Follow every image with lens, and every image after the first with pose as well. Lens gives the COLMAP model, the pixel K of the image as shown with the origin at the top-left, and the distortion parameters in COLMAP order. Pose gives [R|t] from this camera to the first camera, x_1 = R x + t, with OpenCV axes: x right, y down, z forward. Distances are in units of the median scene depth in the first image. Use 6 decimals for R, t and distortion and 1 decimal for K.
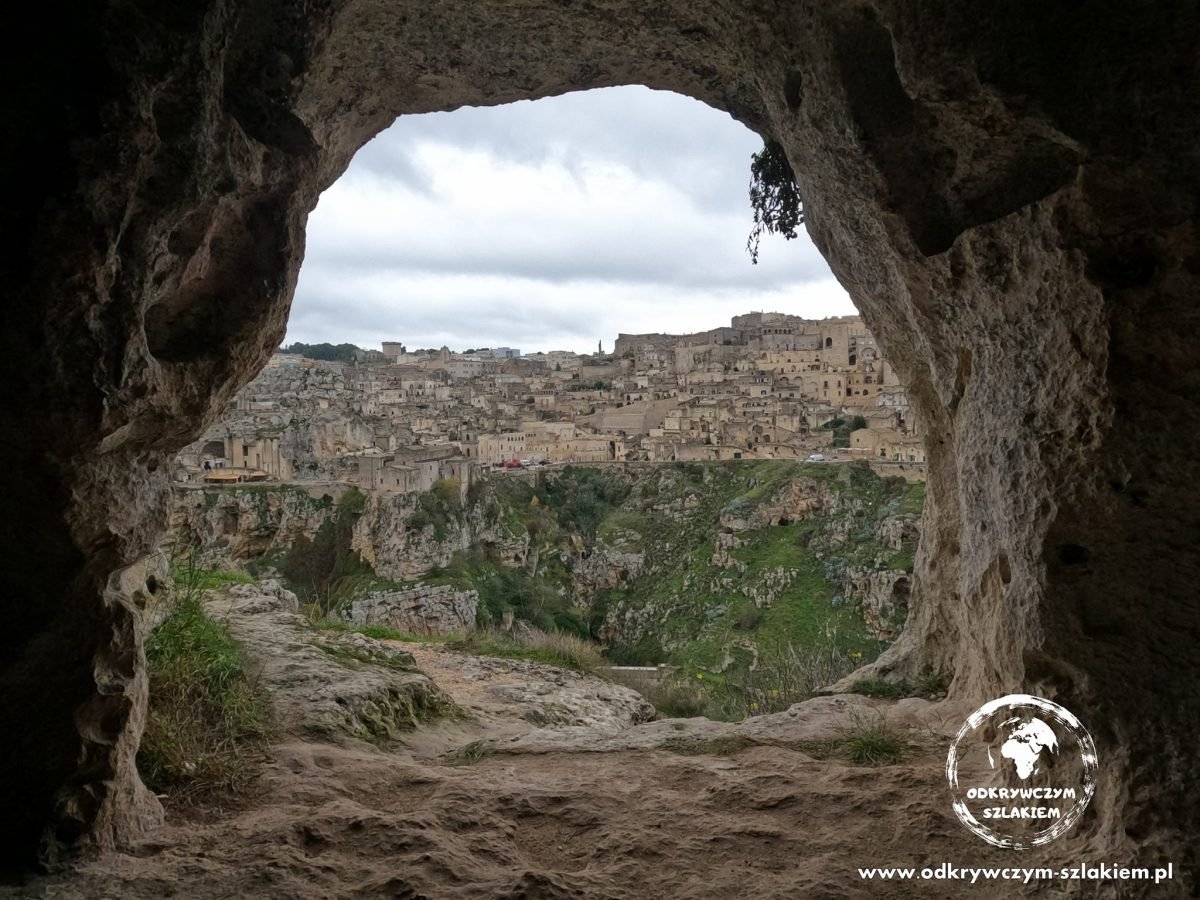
lens RADIAL K [[852.0, 0, 600.0], [0, 852.0, 450.0], [0, 0, 1]] dist [-0.001228, 0.000888]
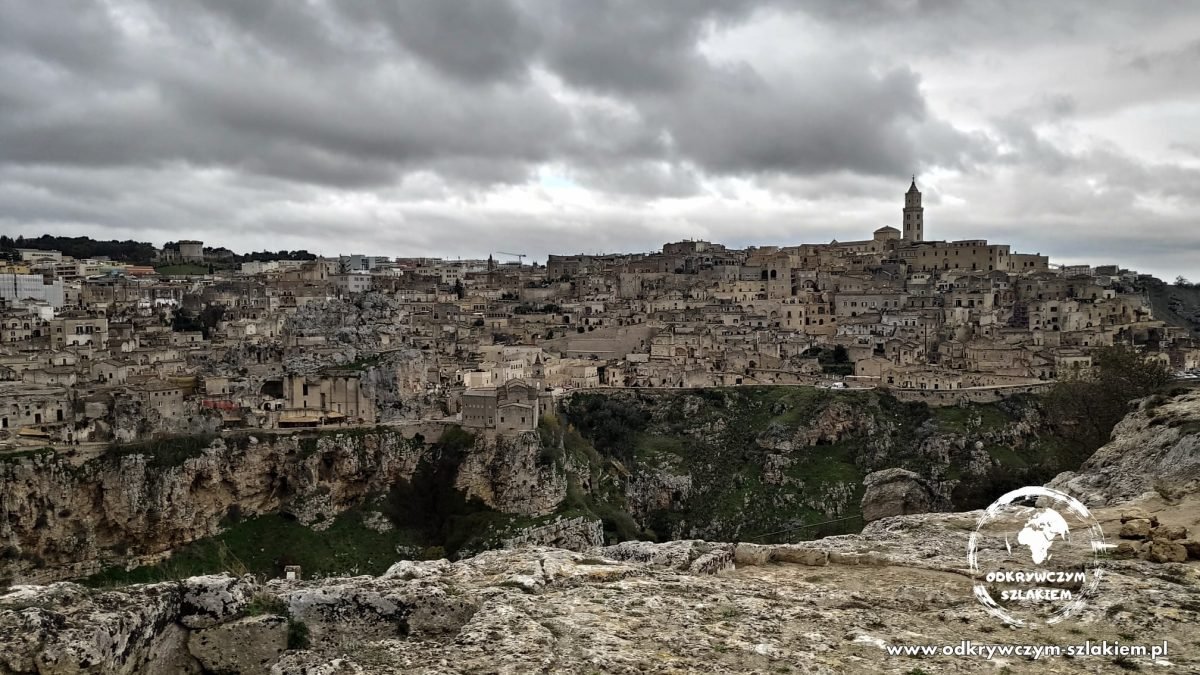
lens RADIAL K [[926.6, 0, 600.0], [0, 926.6, 337.5], [0, 0, 1]] dist [0.089236, -0.001027]
pose [[0.940646, -0.004997, 0.339353, -0.474000], [0.008278, 0.999932, -0.008222, -0.047355], [-0.339289, 0.010543, 0.940623, -0.084926]]
